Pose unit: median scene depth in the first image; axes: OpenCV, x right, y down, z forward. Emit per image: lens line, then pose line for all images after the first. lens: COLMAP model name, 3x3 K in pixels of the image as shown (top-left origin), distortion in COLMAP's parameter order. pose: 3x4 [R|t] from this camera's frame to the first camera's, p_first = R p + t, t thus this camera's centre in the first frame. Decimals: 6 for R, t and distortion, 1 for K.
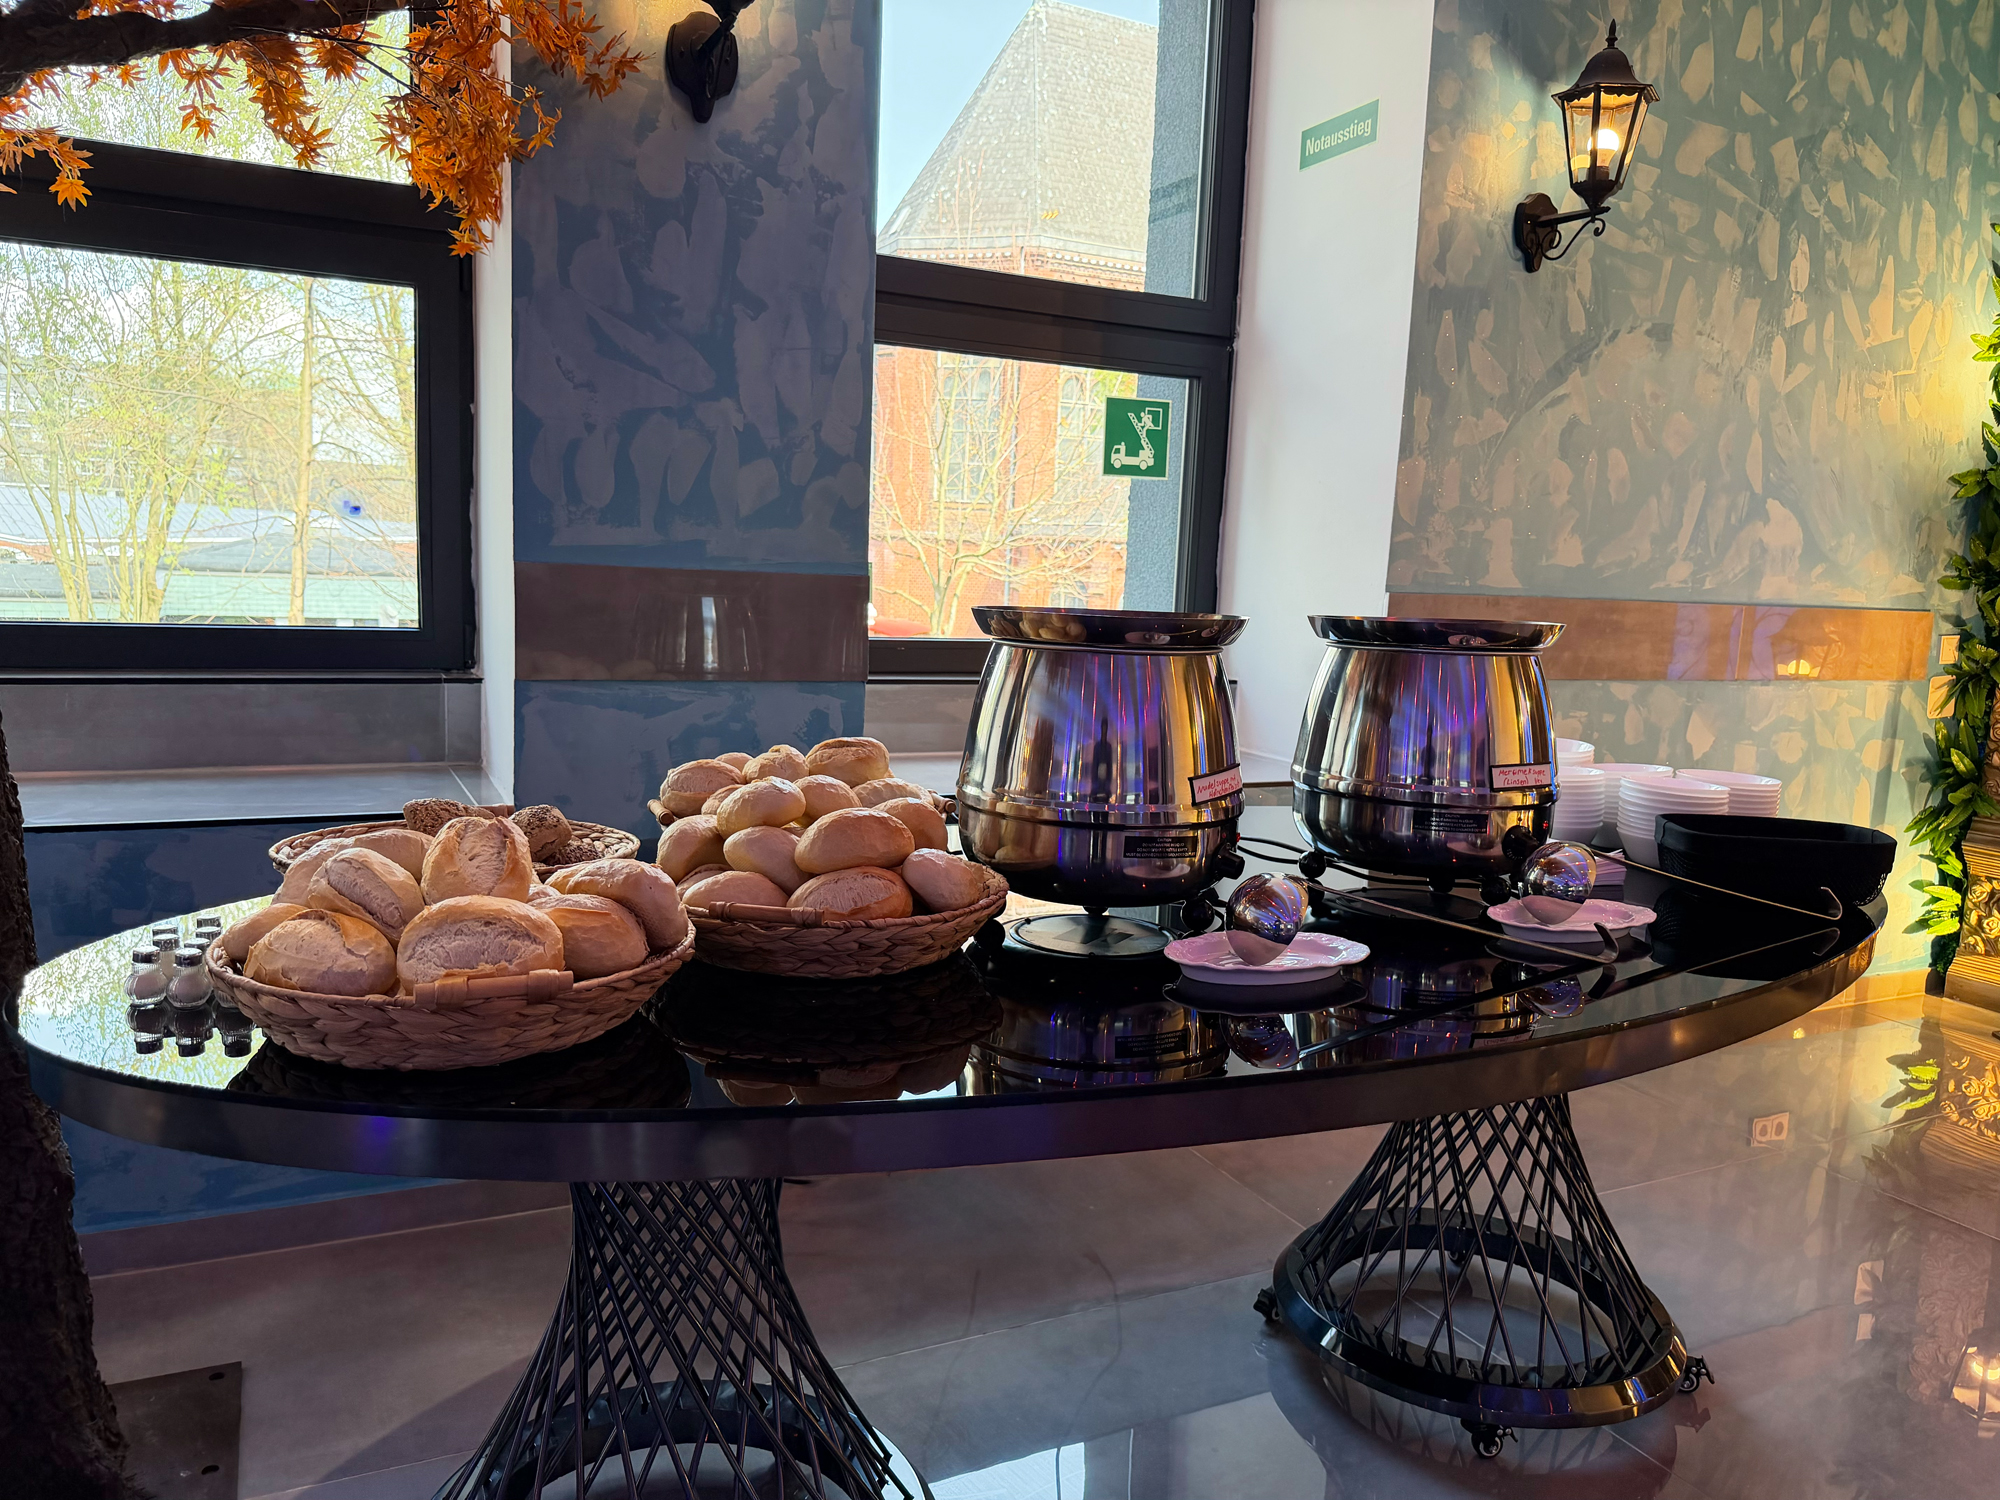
lens RADIAL K [[1274.3, 0, 1000.0], [0, 1274.3, 750.0], [0, 0, 1]] dist [-0.044560, 0.001996]
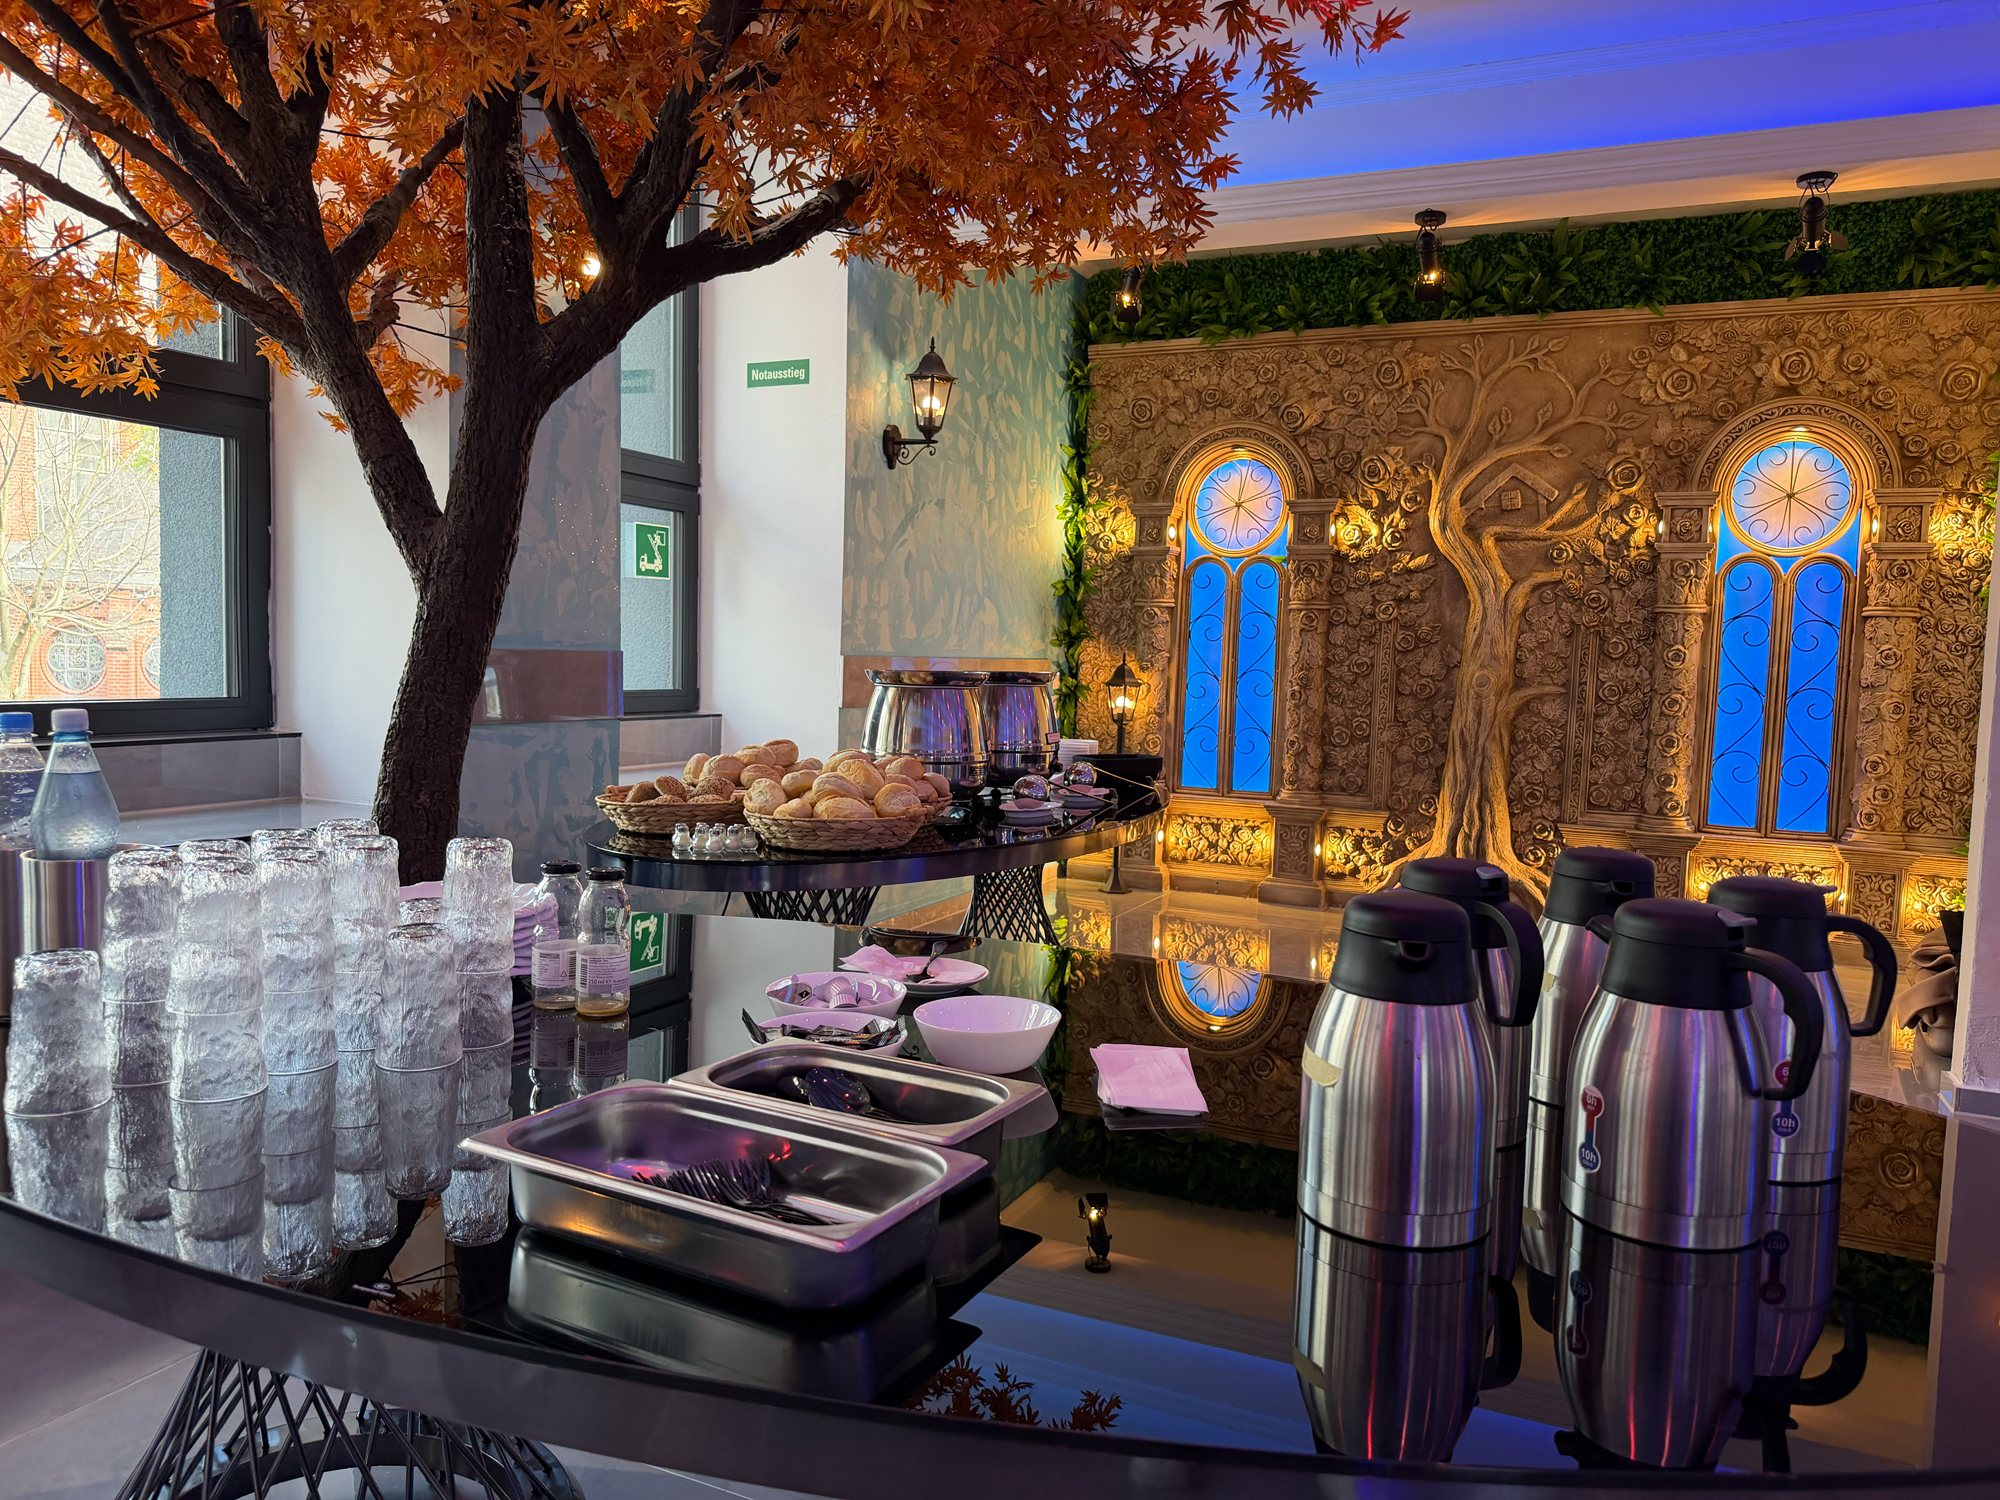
lens RADIAL K [[1416.6, 0, 1000.0], [0, 1416.6, 750.0], [0, 0, 1]] dist [-0.001739, 0.000006]
pose [[0.724517, -0.058492, 0.686770, -0.768685], [0.088296, 0.996060, -0.008315, 0.030584], [-0.683578, 0.066663, 0.726827, -0.454820]]
